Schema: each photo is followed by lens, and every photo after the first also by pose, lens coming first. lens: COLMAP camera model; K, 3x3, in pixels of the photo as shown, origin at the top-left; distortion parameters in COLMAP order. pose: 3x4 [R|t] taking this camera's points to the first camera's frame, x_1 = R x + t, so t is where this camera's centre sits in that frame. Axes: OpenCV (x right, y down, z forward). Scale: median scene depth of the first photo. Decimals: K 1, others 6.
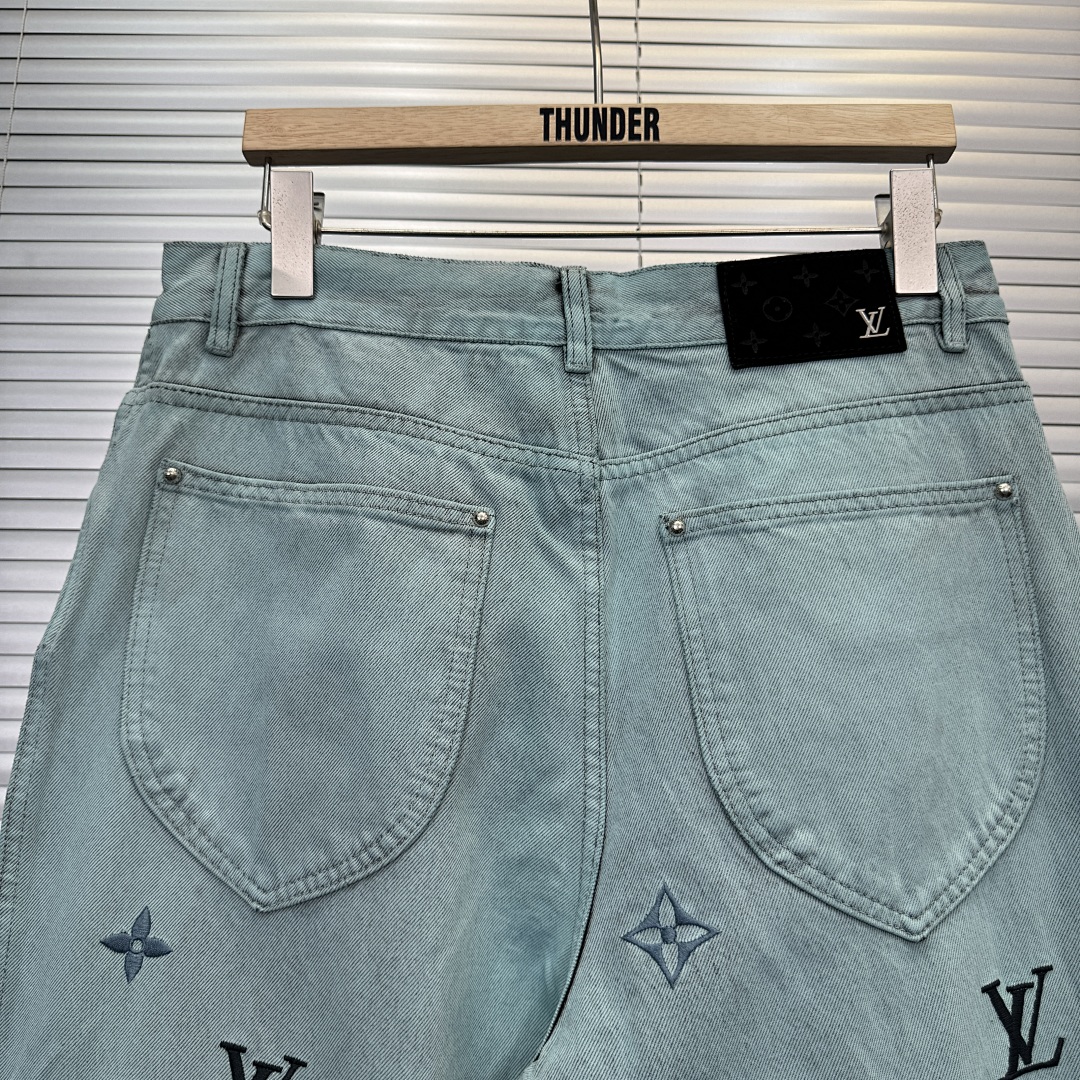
lens RADIAL K [[1056.1, 0, 540.2], [0, 1056.1, 556.0], [0, 0, 1]] dist [0.139268, -0.378915]
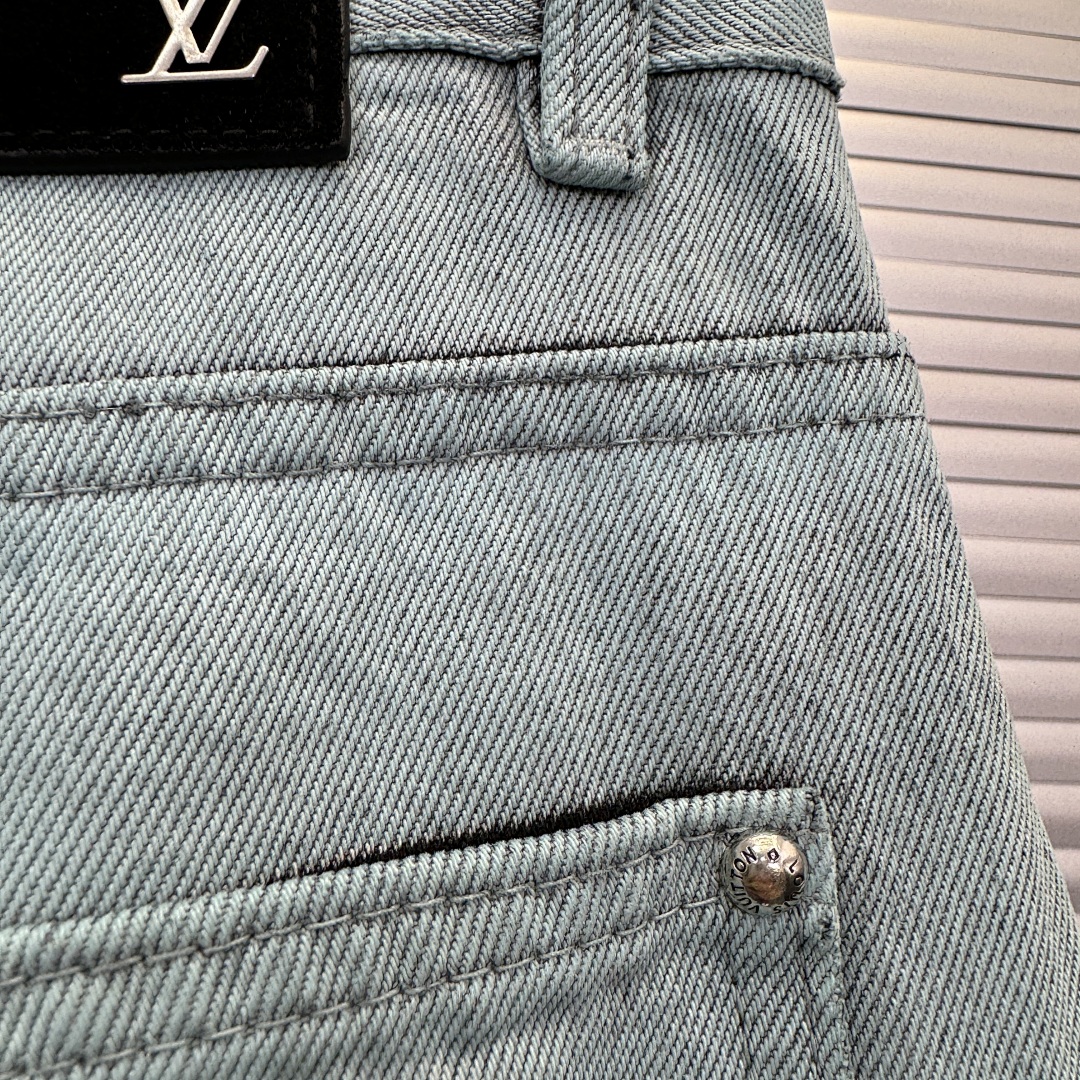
lens RADIAL K [[1053.2, 0, 538.1], [0, 1053.2, 487.7], [0, 0, 1]] dist [0.007404, -0.000710]
pose [[0.996196, 0.040646, 0.077083, 0.365158], [-0.039952, 0.999146, -0.010520, -0.126341], [-0.077445, 0.007401, 0.996969, 0.788250]]
